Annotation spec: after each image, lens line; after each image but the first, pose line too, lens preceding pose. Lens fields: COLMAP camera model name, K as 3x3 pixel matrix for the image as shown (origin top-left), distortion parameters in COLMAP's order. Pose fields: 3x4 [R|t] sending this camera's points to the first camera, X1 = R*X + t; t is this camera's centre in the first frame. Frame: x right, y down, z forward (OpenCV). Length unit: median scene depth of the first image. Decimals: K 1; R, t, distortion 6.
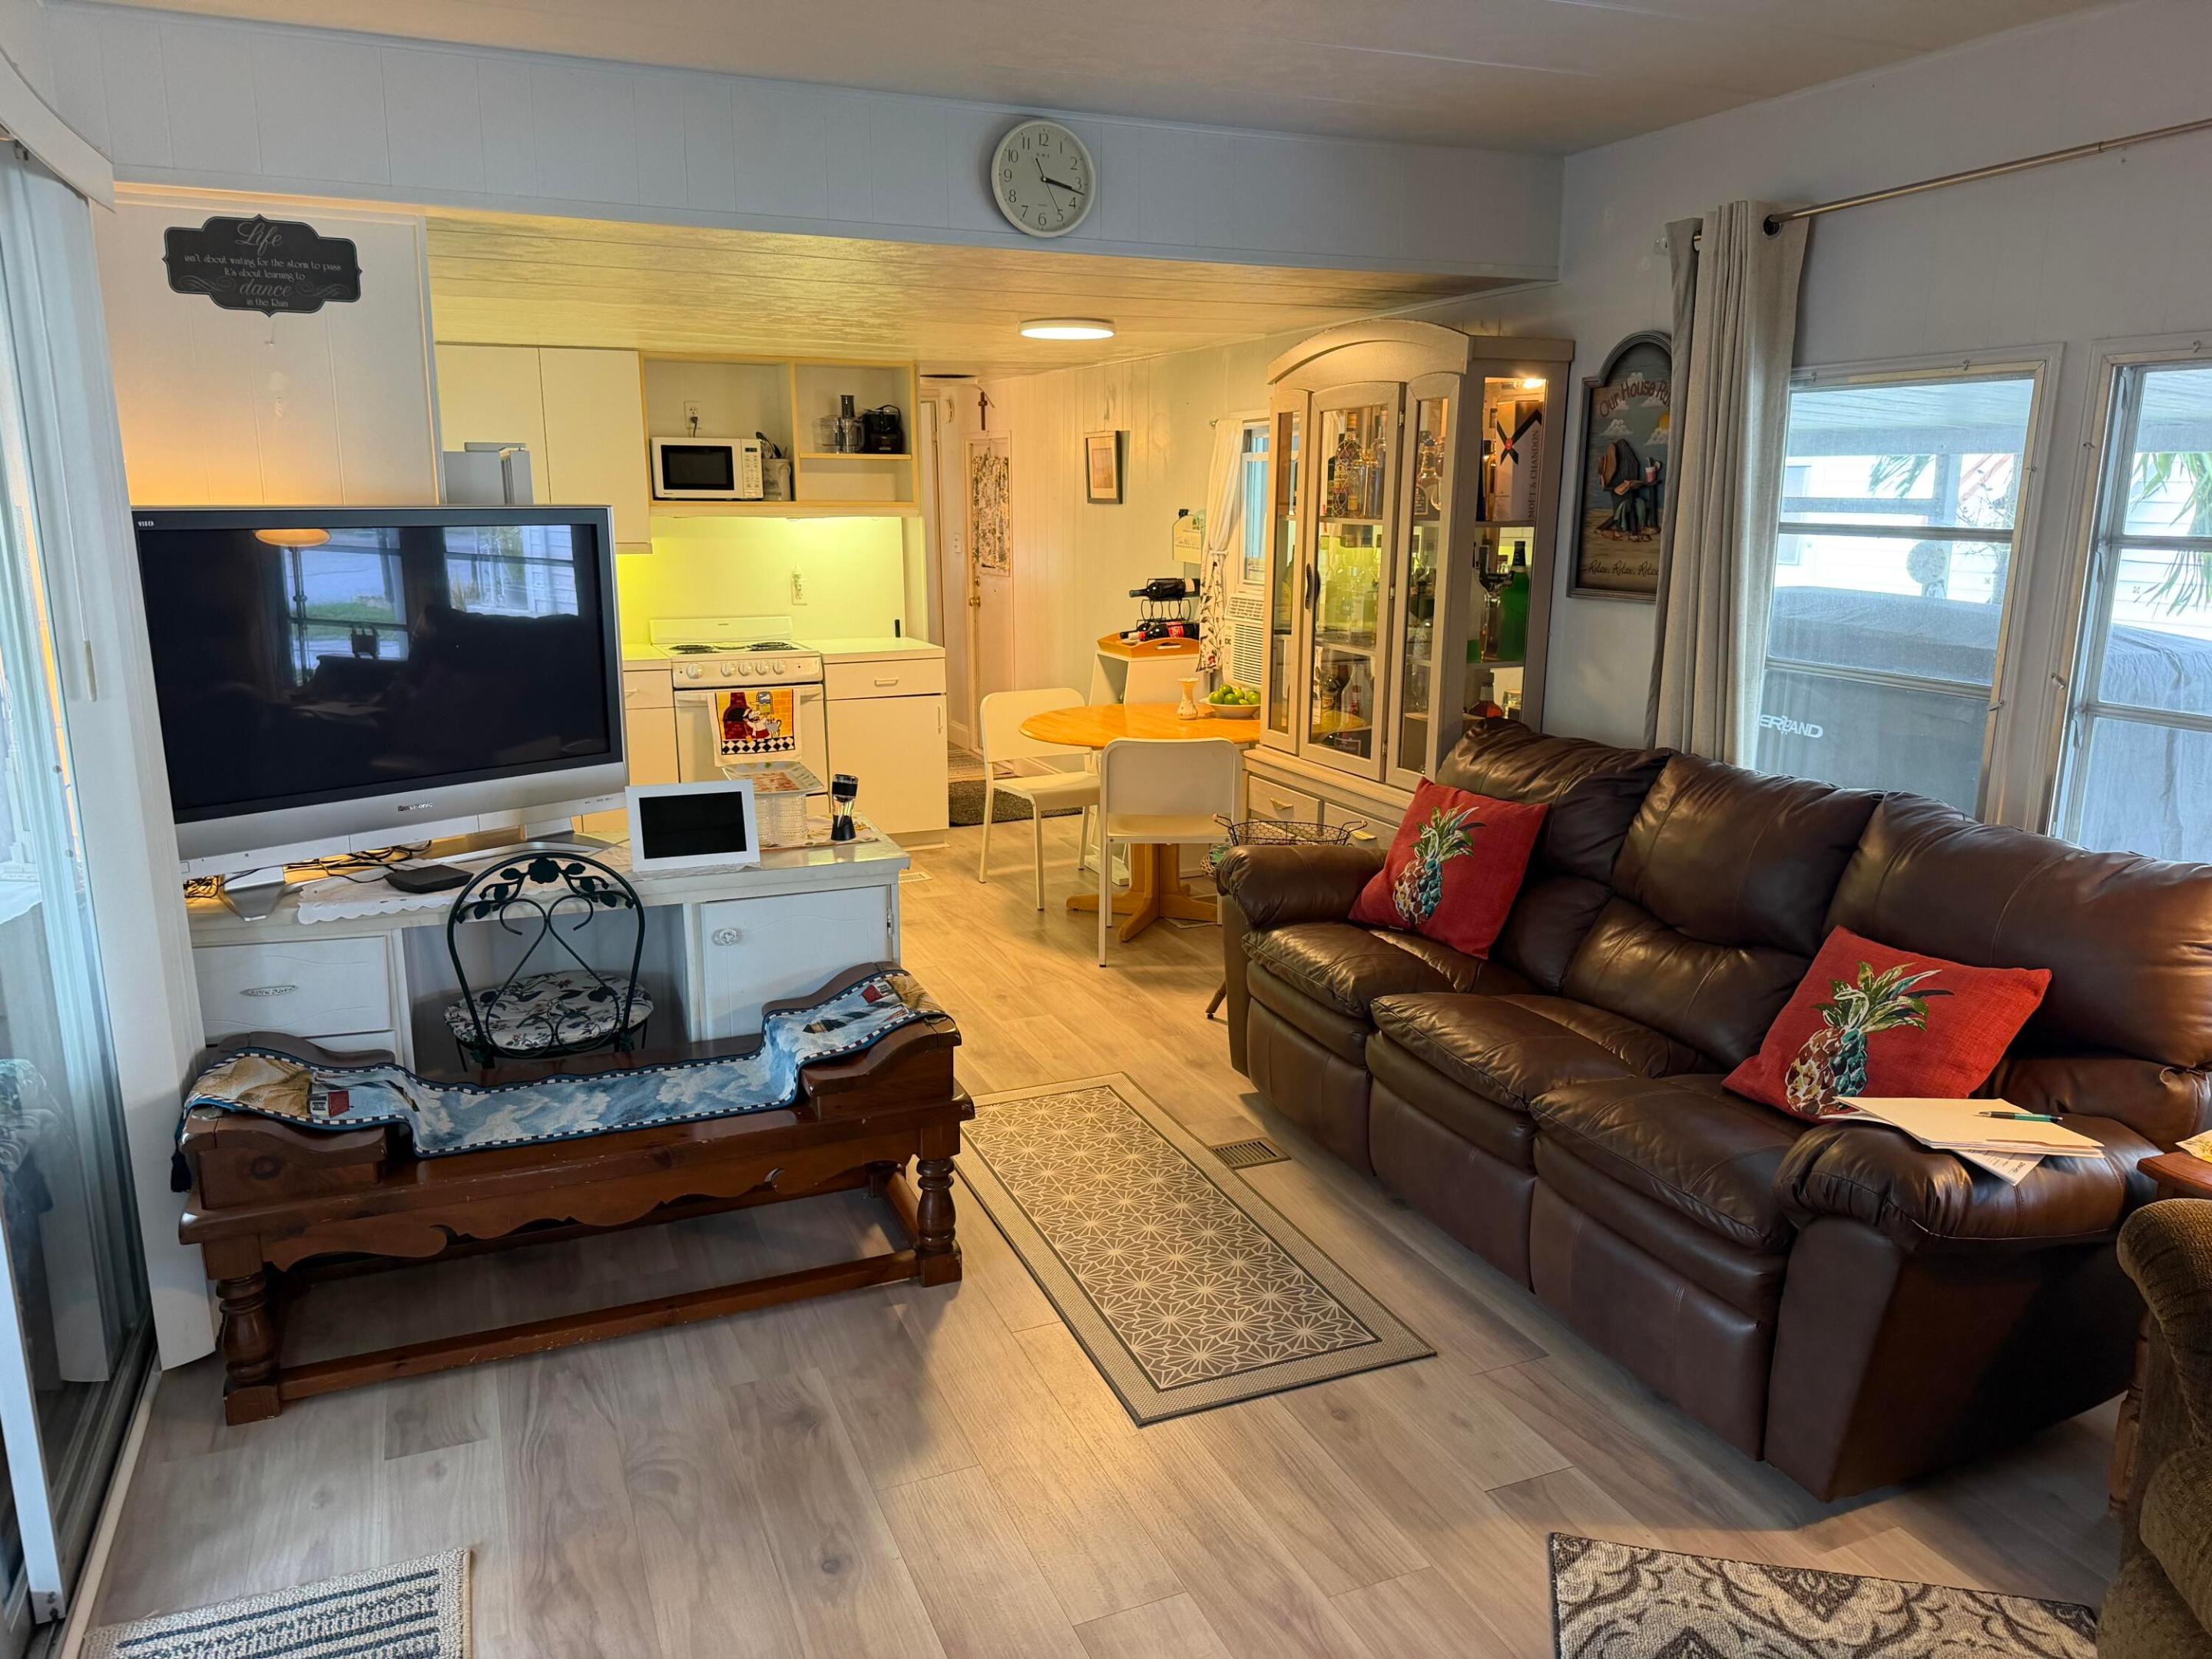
lens RADIAL K [[1543.6, 0, 1104.8], [0, 1543.6, 826.8], [0, 0, 1]] dist [0.002207, -0.007498]
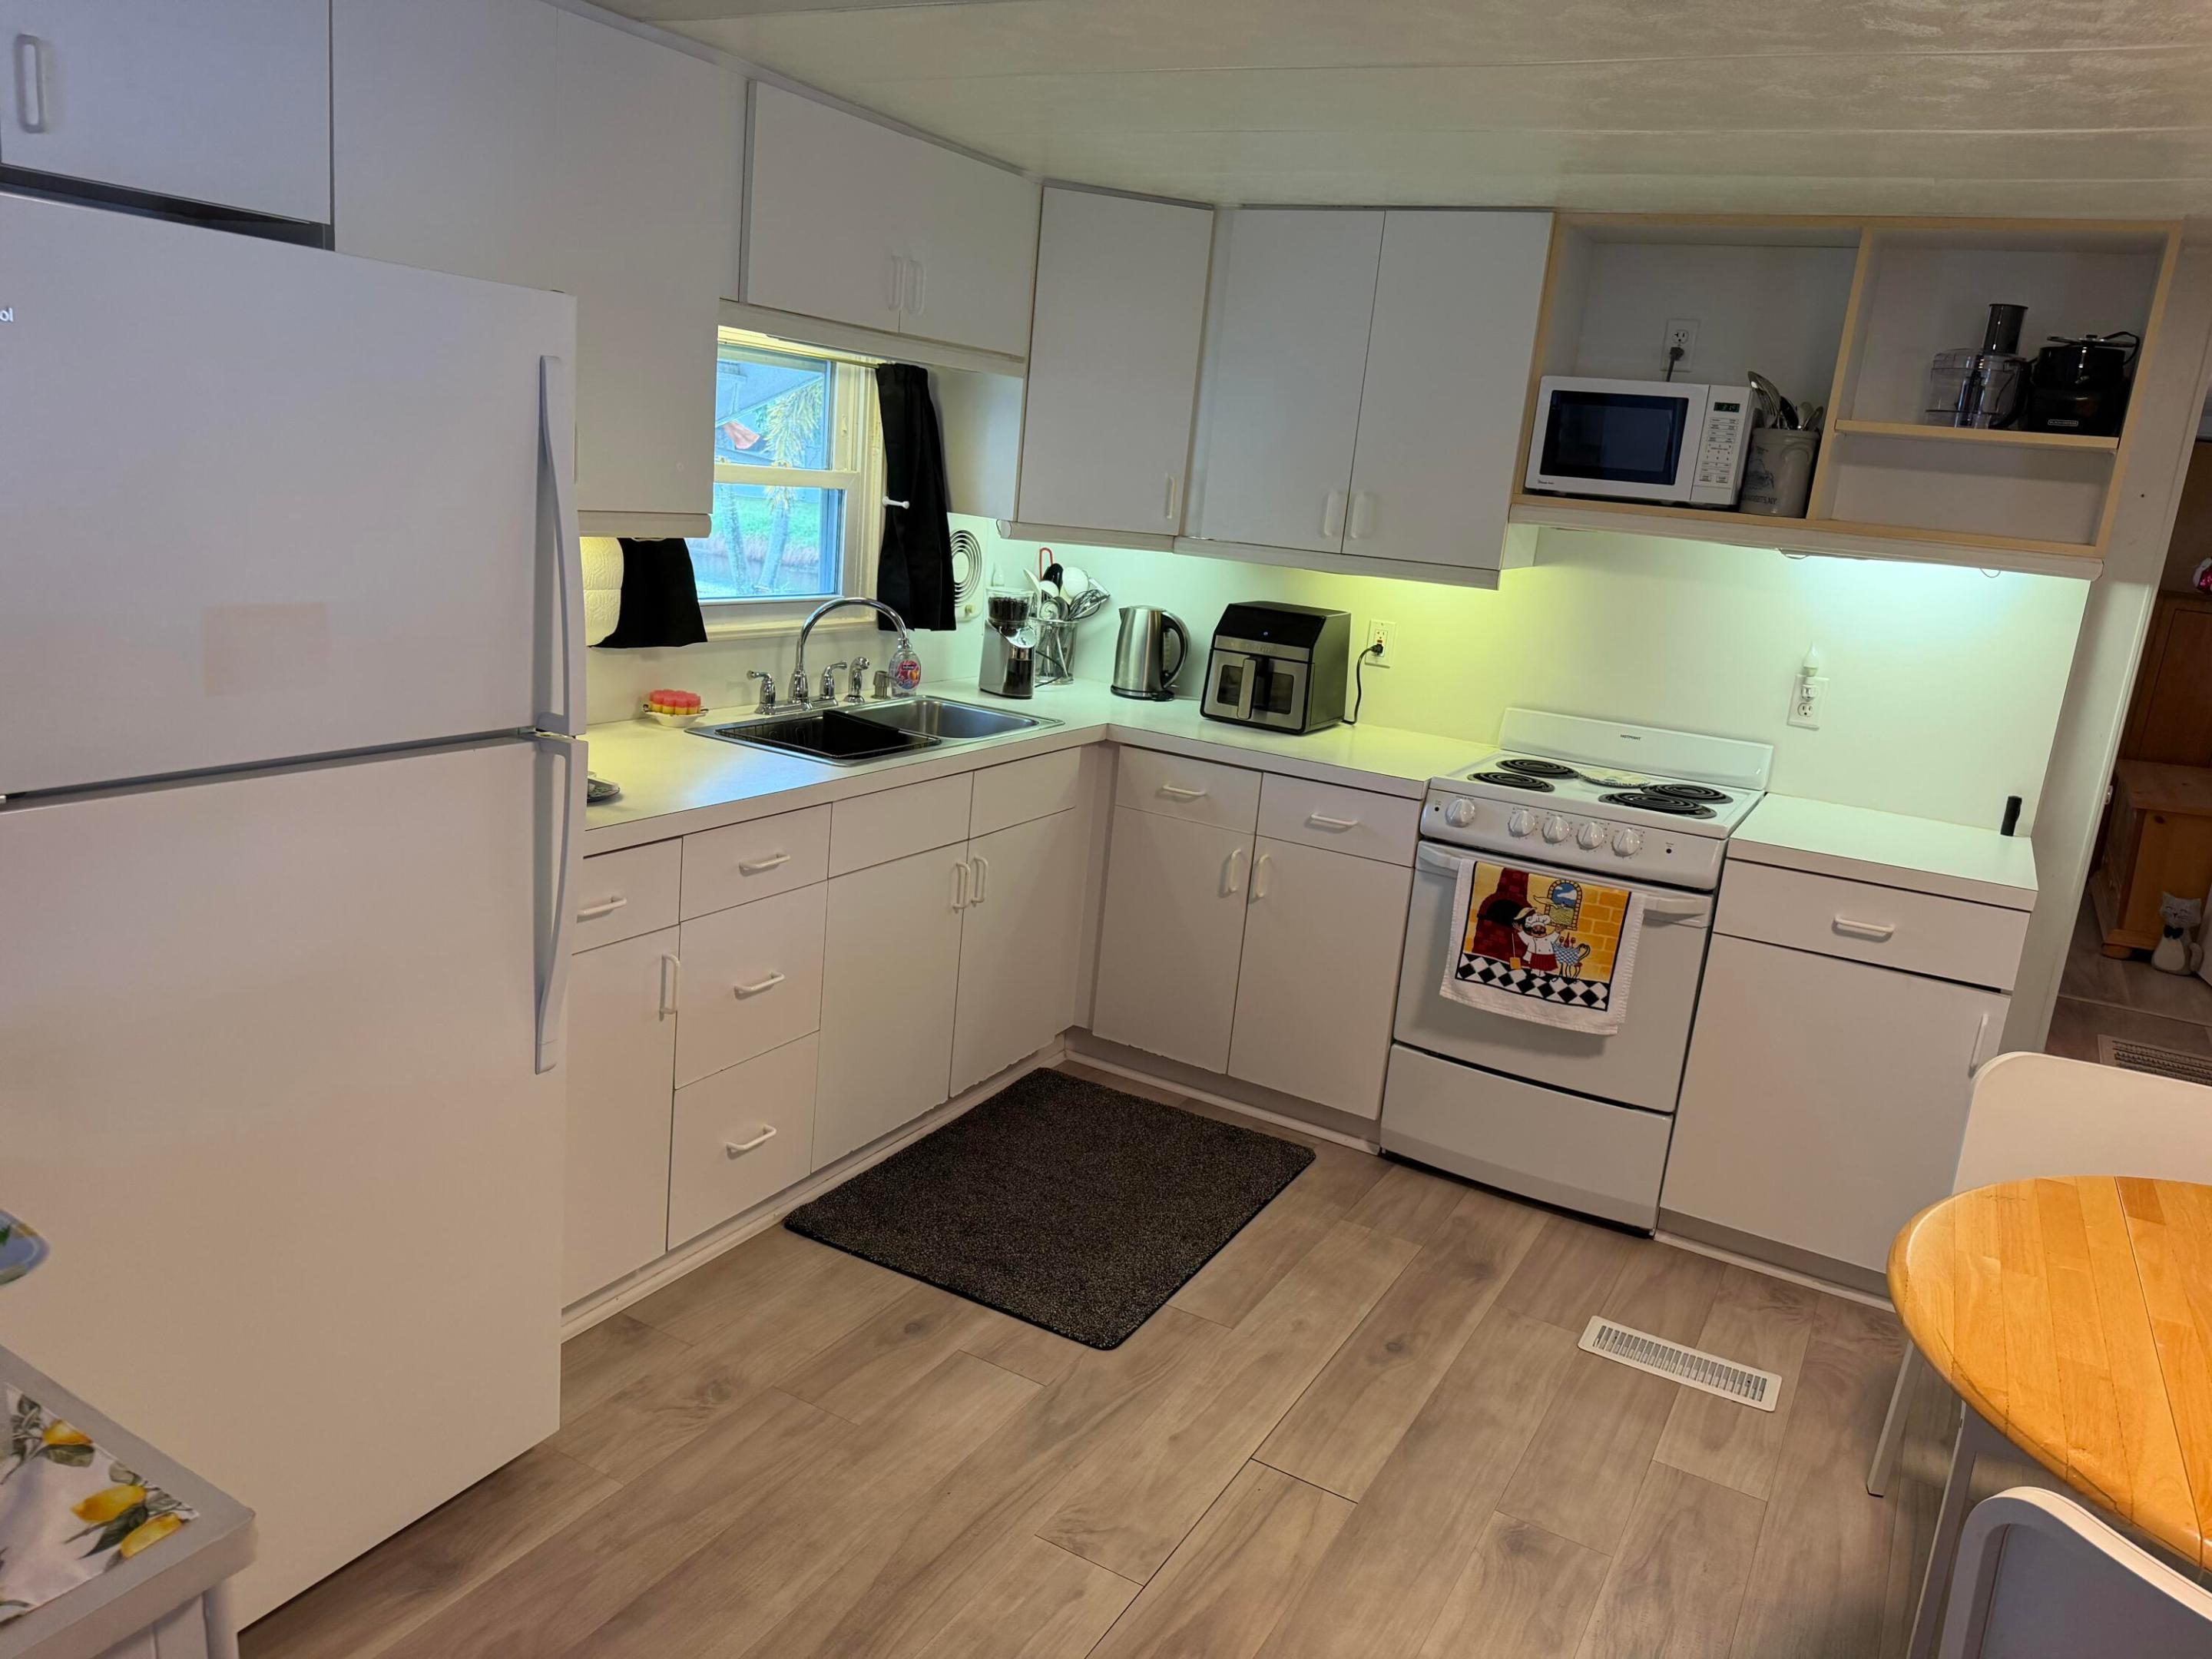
lens RADIAL K [[1543.6, 0, 1095.6], [0, 1543.6, 832.1], [0, 0, 1]] dist [0.002207, -0.007498]
pose [[0.599811, 0.232155, -0.765722, 0.063267], [-0.253189, 0.962878, 0.093599, -0.109278], [0.759027, 0.137731, 0.636324, 0.557836]]
